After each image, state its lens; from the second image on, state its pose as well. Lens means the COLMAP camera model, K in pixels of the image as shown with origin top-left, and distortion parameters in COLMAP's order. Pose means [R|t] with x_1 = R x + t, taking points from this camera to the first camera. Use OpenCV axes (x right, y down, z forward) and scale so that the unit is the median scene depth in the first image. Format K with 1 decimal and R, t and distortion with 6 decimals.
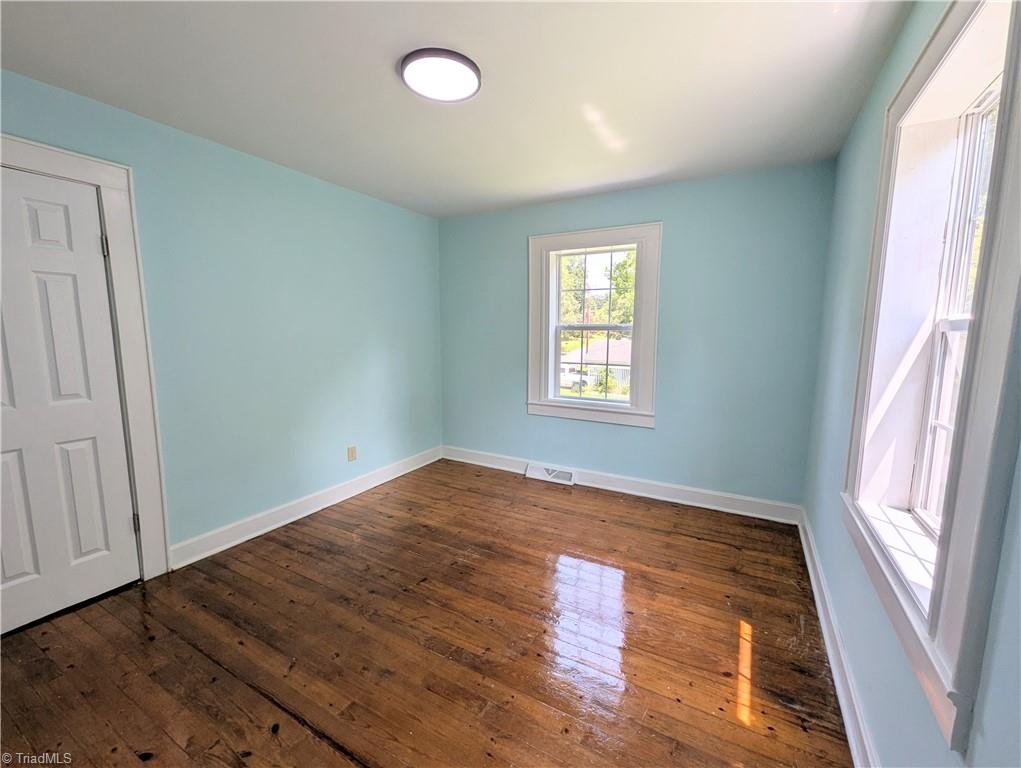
lens RADIAL K [[425.7, 0, 515.1], [0, 425.7, 382.9], [0, 0, 1]] dist [0.008745, -0.005707]
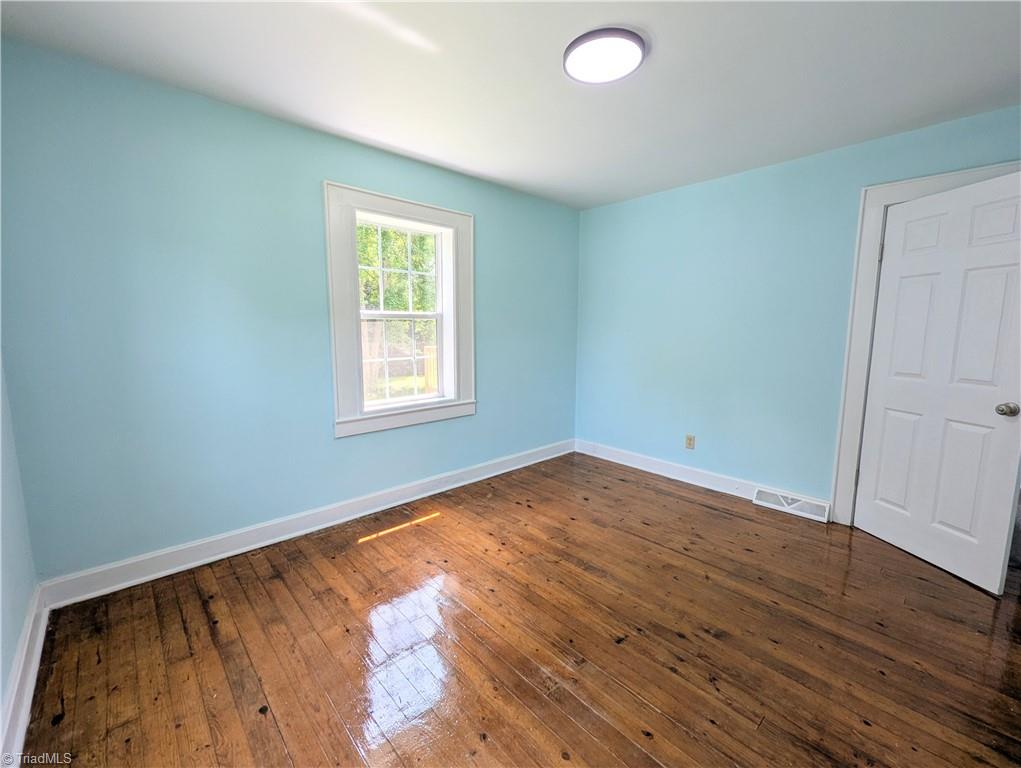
lens RADIAL K [[425.7, 0, 515.1], [0, 425.7, 382.9], [0, 0, 1]] dist [0.008745, -0.005707]
pose [[-0.951823, -0.050343, 0.302489, -0.242558], [0.026740, 0.969048, 0.245420, -0.182235], [-0.305481, 0.241685, -0.921016, 1.652447]]
